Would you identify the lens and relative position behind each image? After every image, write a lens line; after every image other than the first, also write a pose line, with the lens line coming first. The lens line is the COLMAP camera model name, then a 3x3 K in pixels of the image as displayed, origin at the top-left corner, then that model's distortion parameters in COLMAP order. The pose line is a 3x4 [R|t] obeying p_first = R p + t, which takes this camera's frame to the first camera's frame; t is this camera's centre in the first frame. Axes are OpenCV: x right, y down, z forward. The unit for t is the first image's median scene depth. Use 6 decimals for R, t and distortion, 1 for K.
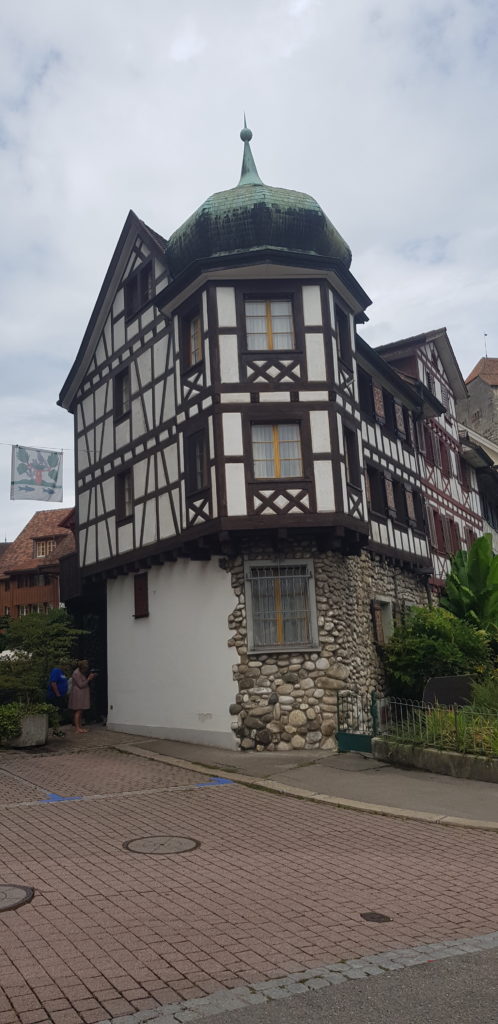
lens RADIAL K [[772.7, 0, 249.0], [0, 772.7, 512.0], [0, 0, 1]] dist [0.065908, -0.001156]
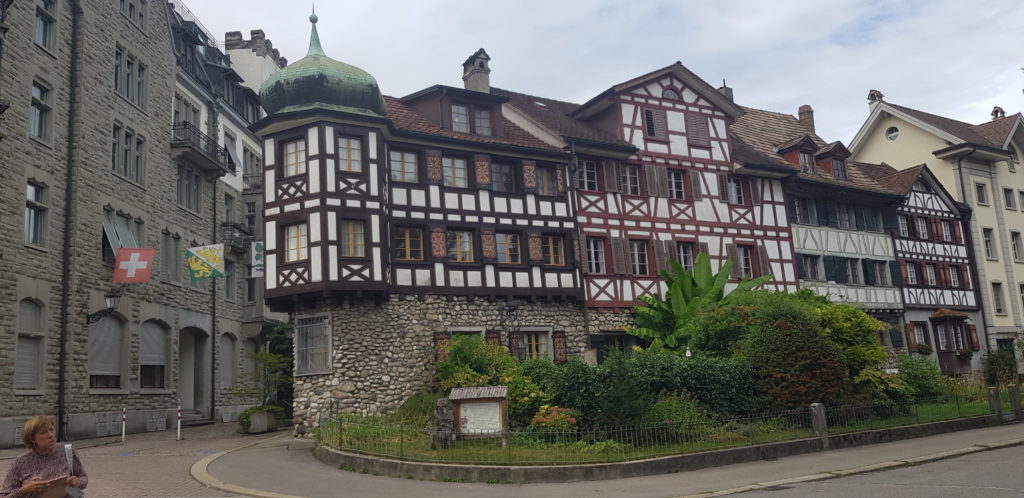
lens RADIAL K [[762.4, 0, 512.9], [0, 762.4, 246.7], [0, 0, 1]] dist [0.088799, -0.119177]
pose [[0.852651, -0.091313, -0.514439, 1.168607], [0.111153, 0.993772, 0.007835, -0.035762], [0.510520, -0.063862, 0.857491, -0.074822]]
